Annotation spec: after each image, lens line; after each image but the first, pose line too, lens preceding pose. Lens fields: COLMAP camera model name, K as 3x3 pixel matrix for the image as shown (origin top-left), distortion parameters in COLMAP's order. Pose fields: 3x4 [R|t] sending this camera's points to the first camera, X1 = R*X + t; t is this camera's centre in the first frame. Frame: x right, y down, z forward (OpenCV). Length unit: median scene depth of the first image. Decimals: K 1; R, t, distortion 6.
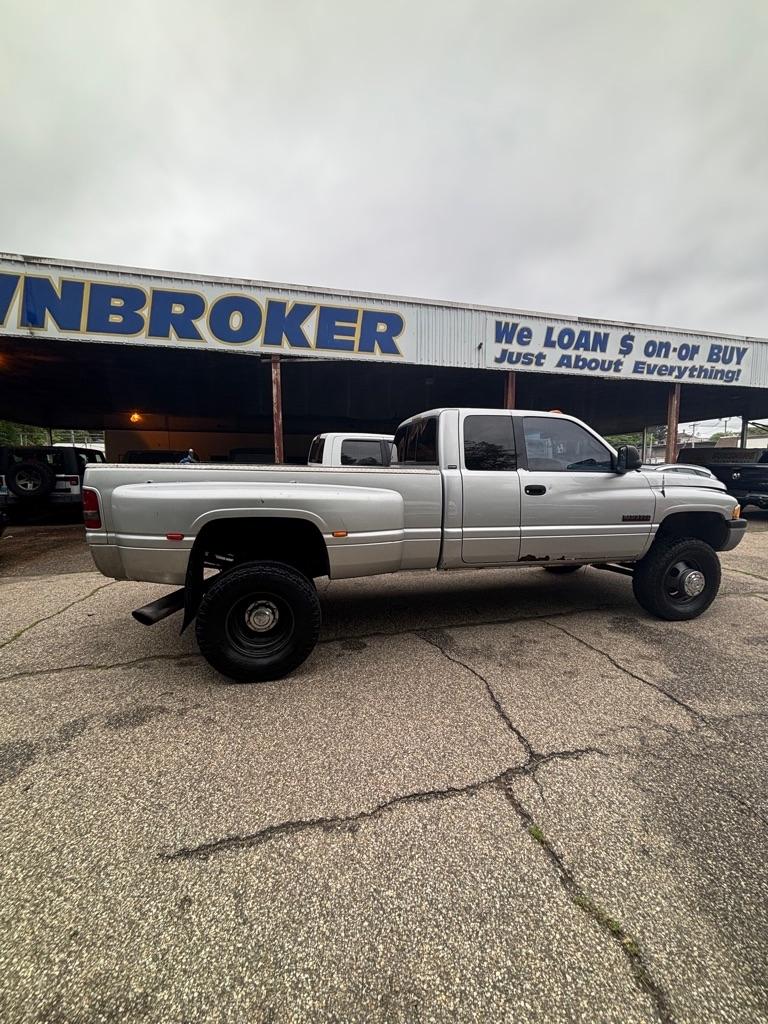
lens RADIAL K [[411.6, 0, 383.5], [0, 411.6, 512.4], [0, 0, 1]] dist [-0.007032, 0.004256]
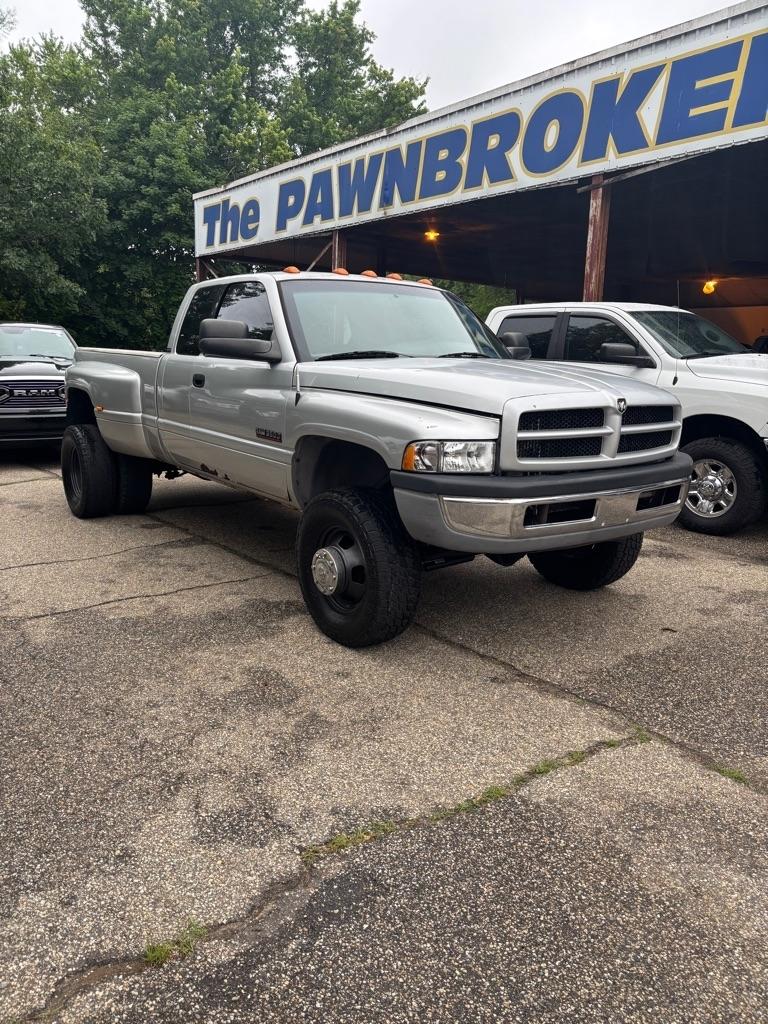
lens RADIAL K [[769.9, 0, 390.0], [0, 769.9, 509.4], [0, 0, 1]] dist [0.041255, -0.041716]
pose [[0.395117, 0.182365, -0.900347, 0.726876], [-0.126692, 0.981549, 0.143214, -0.027039], [0.909852, 0.057481, 0.410931, 0.283744]]
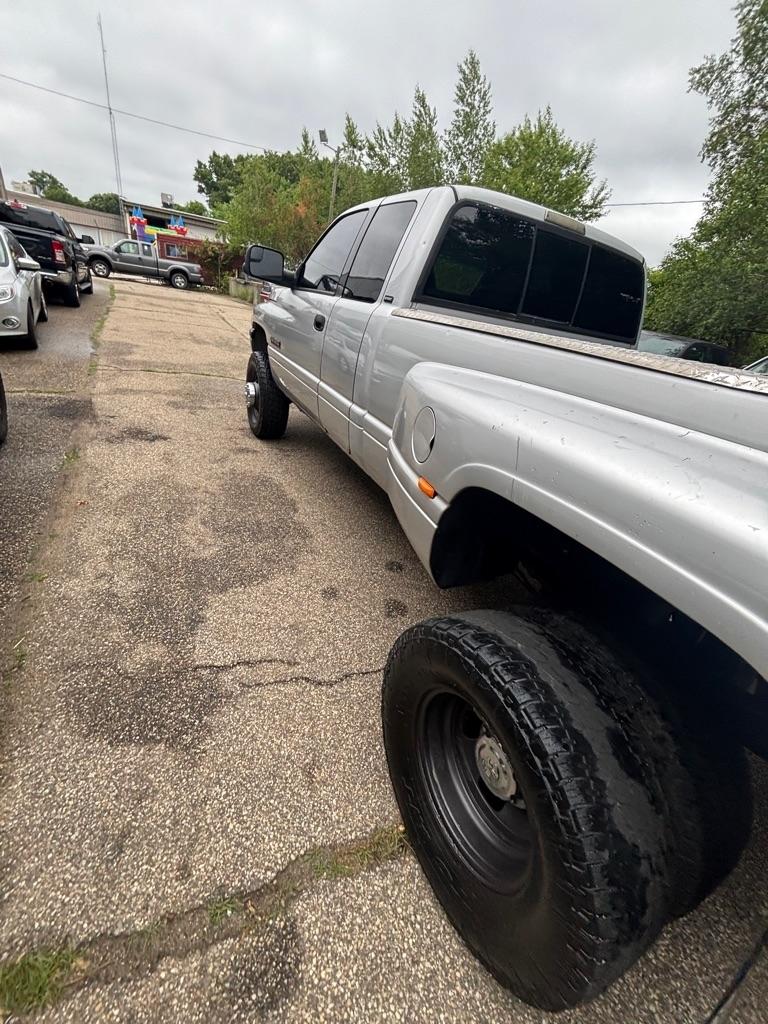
lens RADIAL K [[411.6, 0, 383.5], [0, 411.6, 512.4], [0, 0, 1]] dist [-0.007032, 0.004256]
pose [[-0.225962, -0.488402, 0.842855, -0.211514], [-0.053497, 0.870149, 0.489875, -0.073655], [-0.972666, 0.065603, -0.222749, 0.622909]]
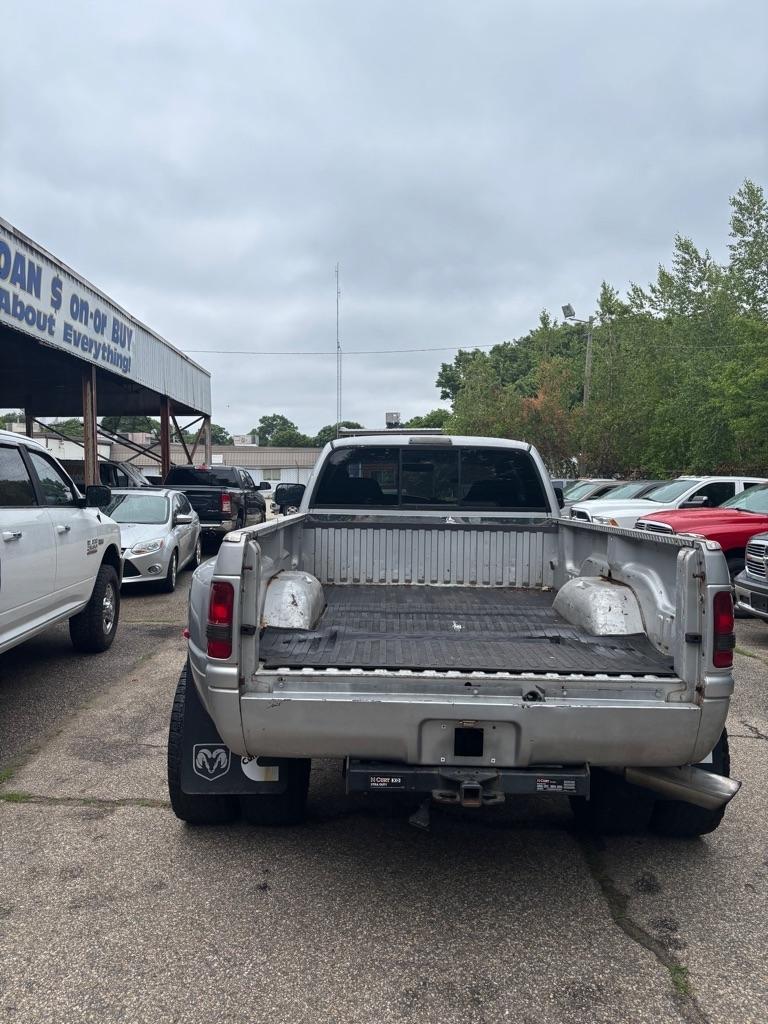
lens RADIAL K [[770.1, 0, 380.5], [0, 770.1, 507.8], [0, 0, 1]] dist [0.037357, -0.034963]
pose [[0.229576, -0.034622, 0.972675, -0.547851], [0.101138, 0.994806, 0.011538, -0.067192], [-0.968022, 0.095725, 0.231885, 0.366791]]
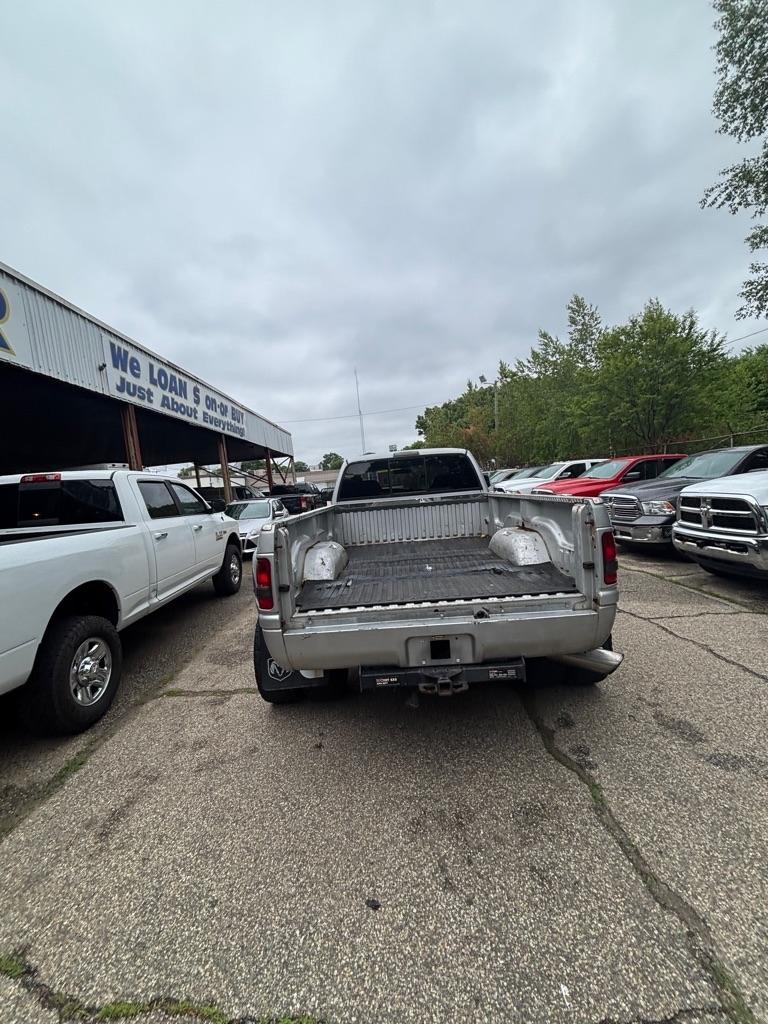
lens RADIAL K [[410.7, 0, 382.9], [0, 410.7, 512.1], [0, 0, 1]] dist [-0.000059, 0.000255]
pose [[0.246443, -0.092690, 0.964715, -0.477465], [0.197732, 0.979287, 0.043578, -0.063491], [-0.948772, 0.180015, 0.259666, 0.367956]]
